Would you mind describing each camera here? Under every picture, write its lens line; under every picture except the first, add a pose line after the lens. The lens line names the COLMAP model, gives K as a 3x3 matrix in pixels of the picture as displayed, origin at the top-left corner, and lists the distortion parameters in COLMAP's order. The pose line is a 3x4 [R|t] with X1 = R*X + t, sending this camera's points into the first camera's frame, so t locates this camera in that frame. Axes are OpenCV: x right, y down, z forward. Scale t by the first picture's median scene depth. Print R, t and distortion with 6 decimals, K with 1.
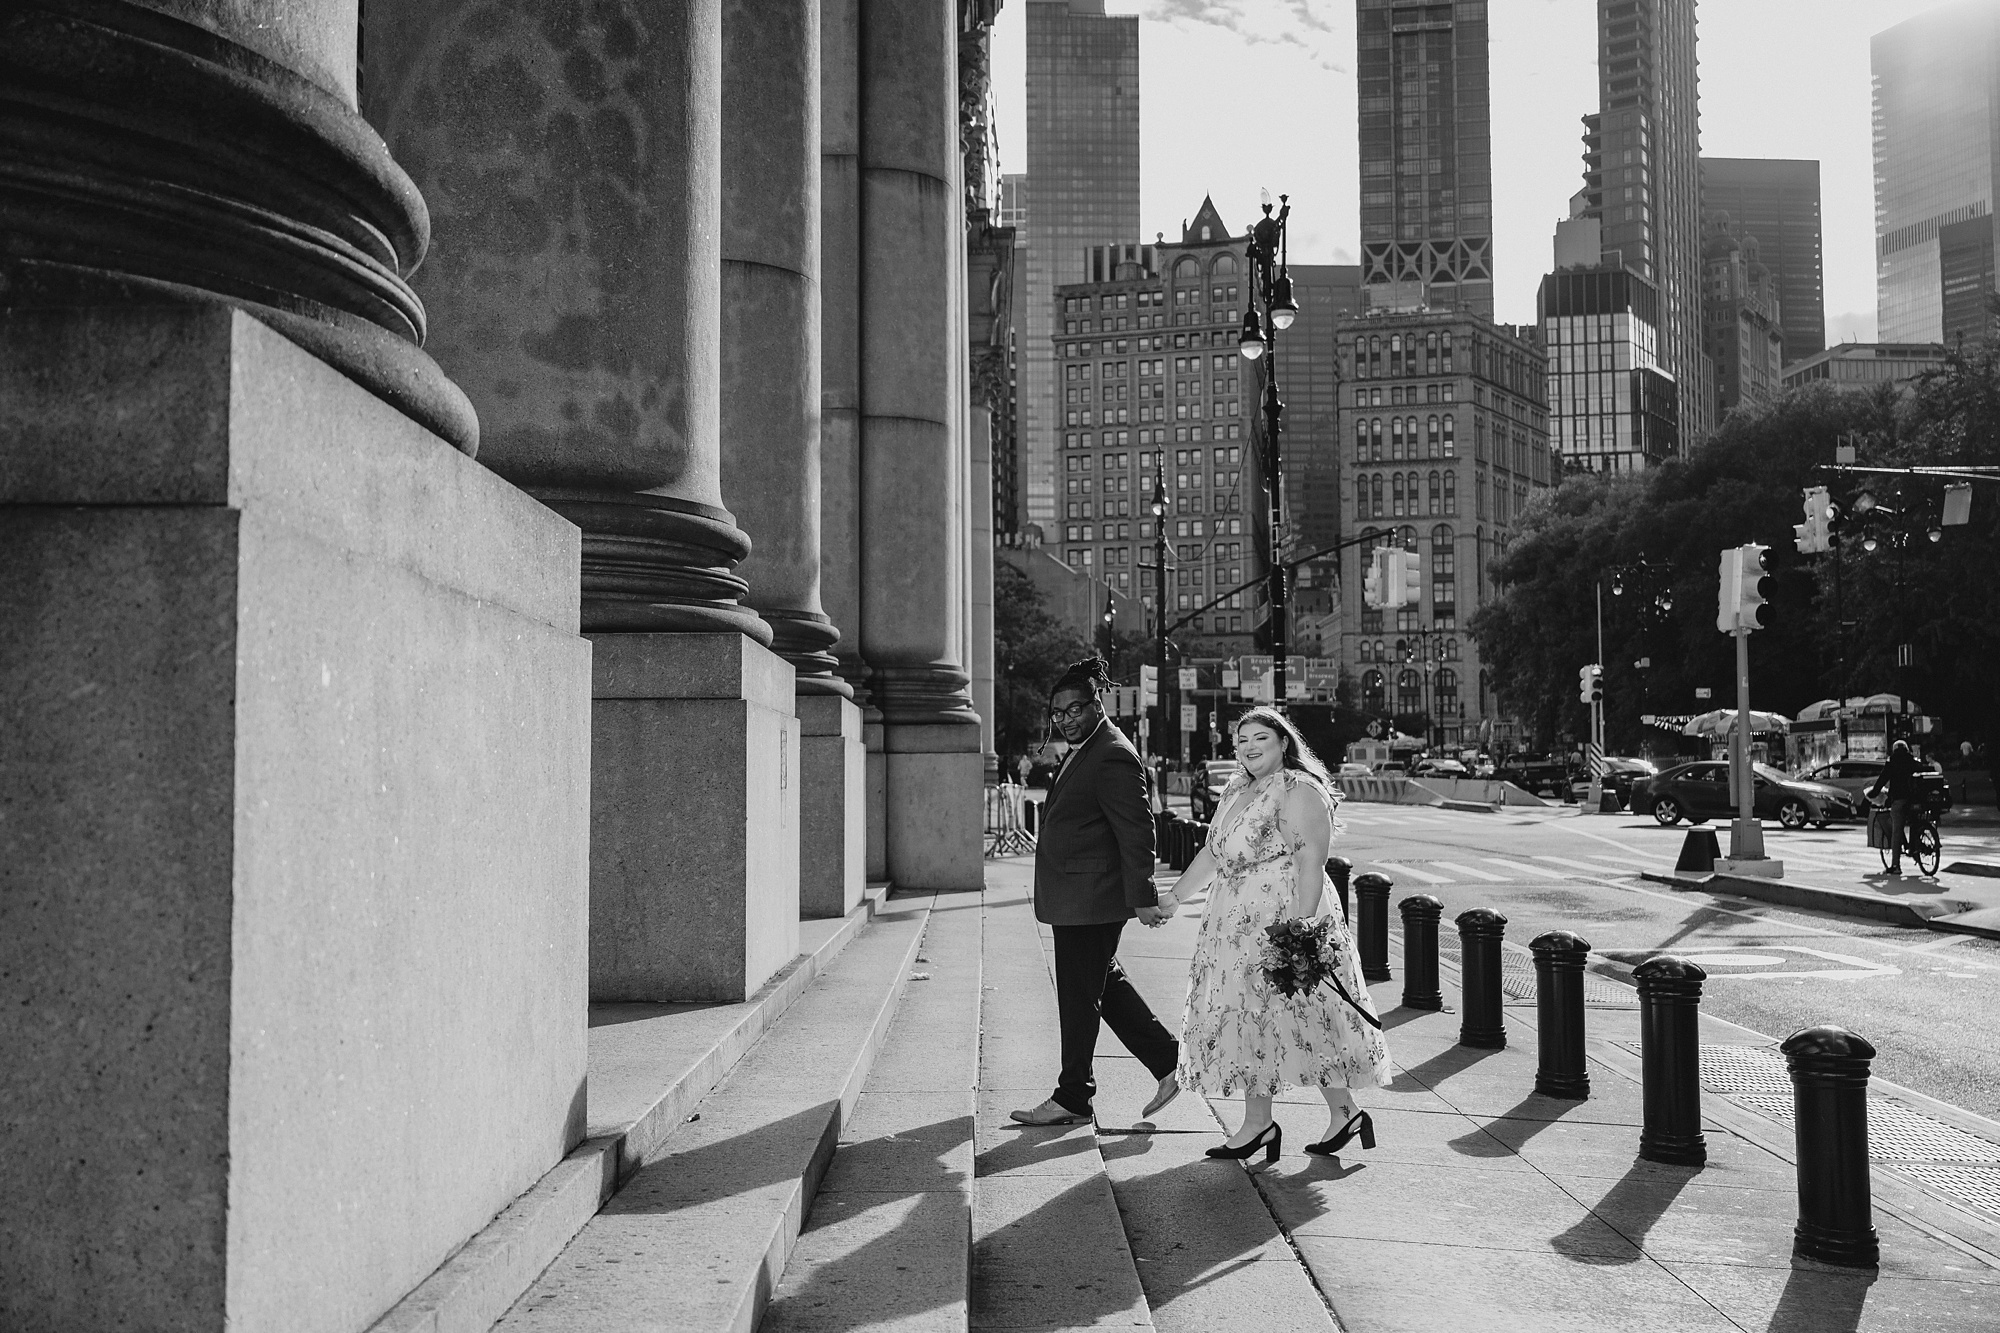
lens RADIAL K [[1838.1, 0, 997.8], [0, 1838.1, 675.3], [0, 0, 1]] dist [0.042734, 0.000000]
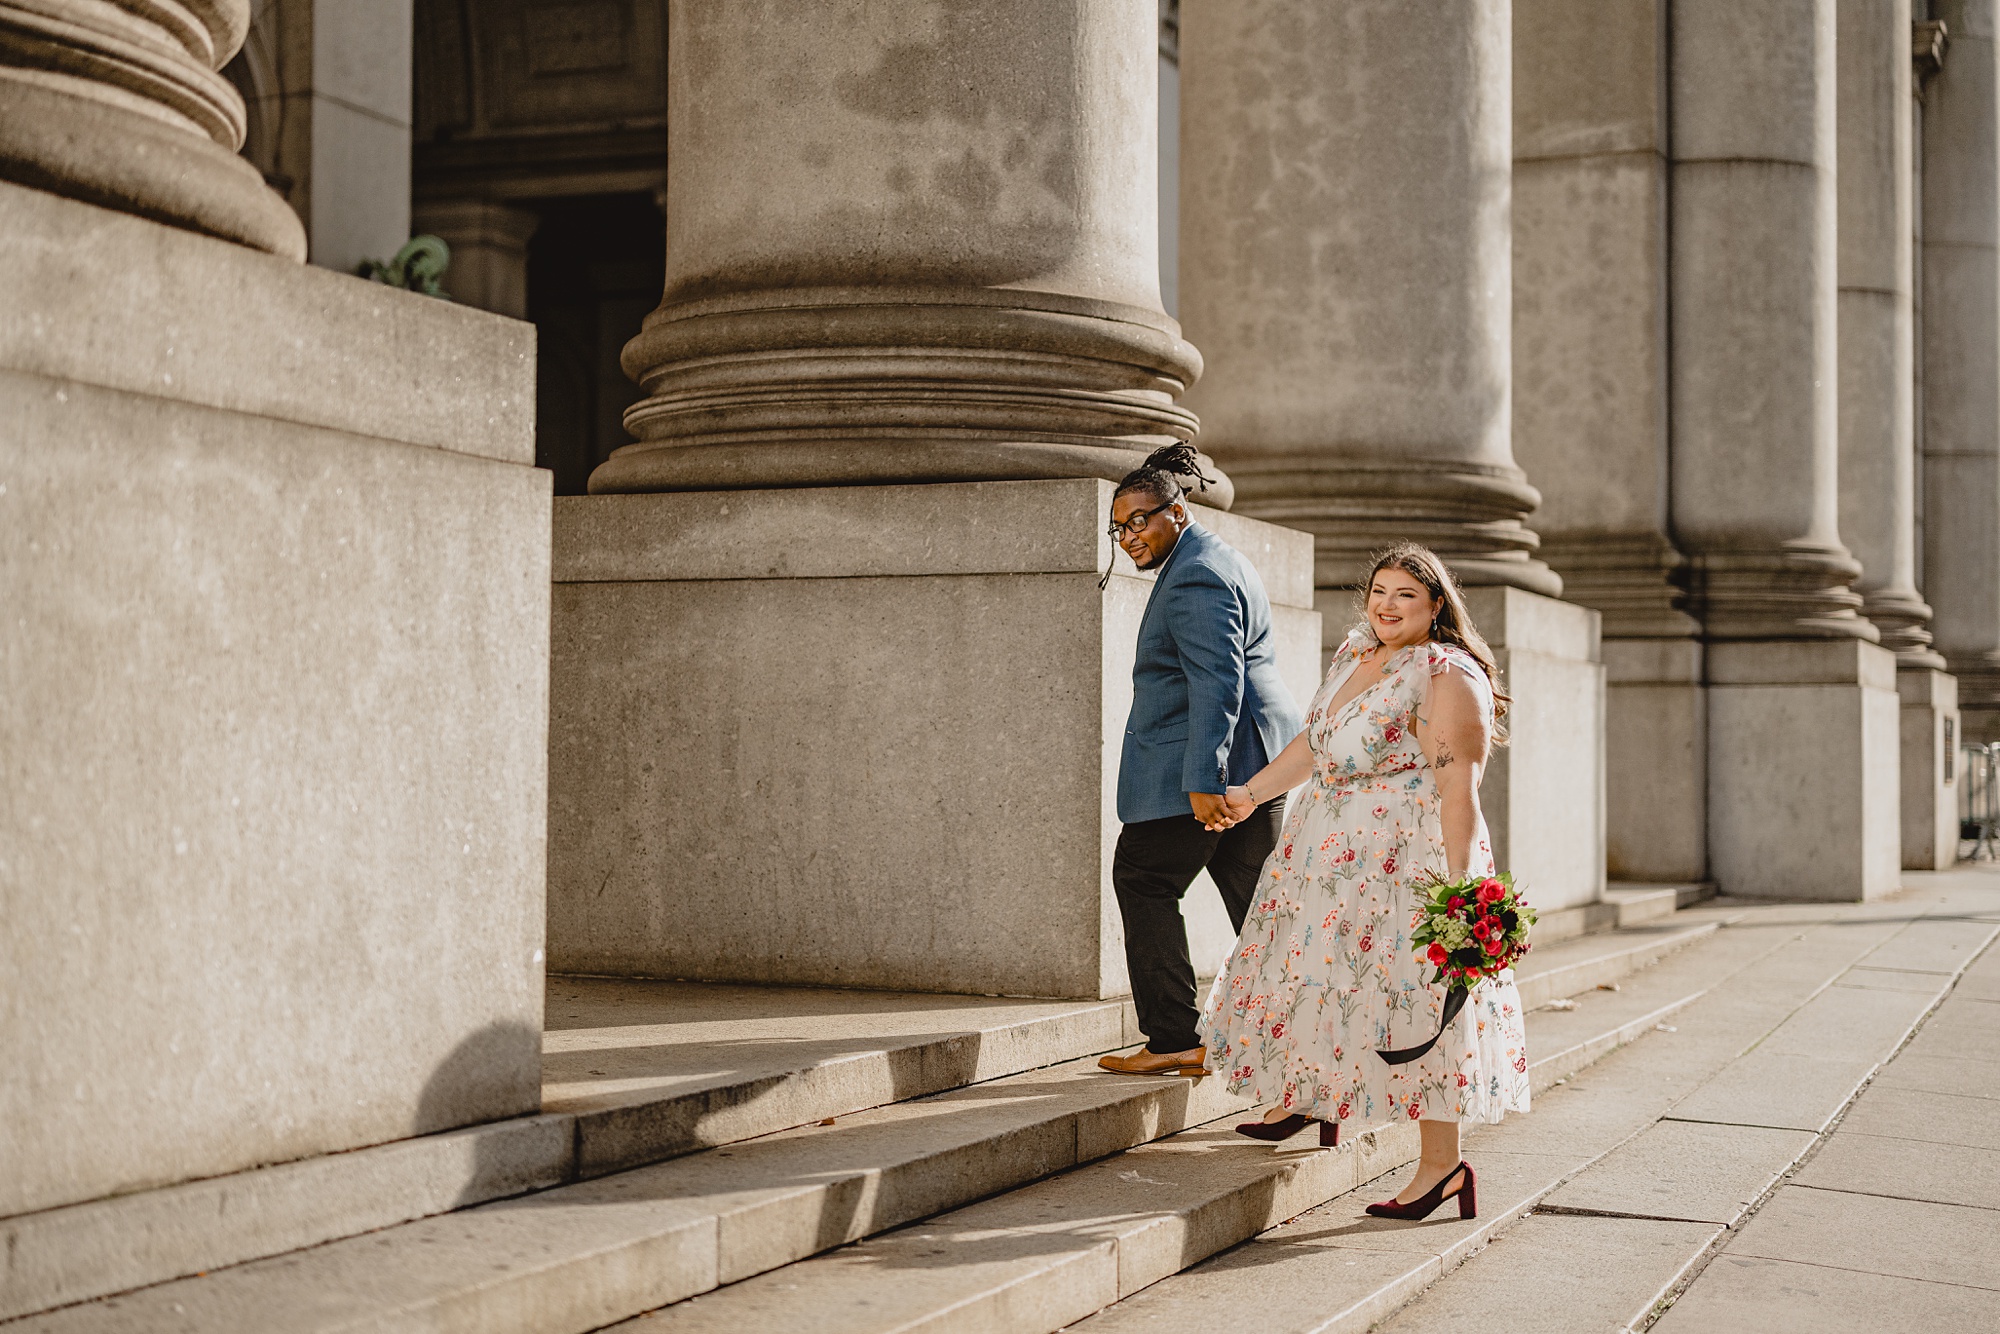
lens RADIAL K [[2811.6, 0, 998.5], [0, 2811.6, 667.8], [0, 0, 1]] dist [0.047647, 0.000000]
pose [[0.920532, 0.003706, -0.390650, 0.234003], [0.007358, 0.999613, 0.026823, 0.018822], [0.390598, -0.027566, 0.920148, -0.007100]]
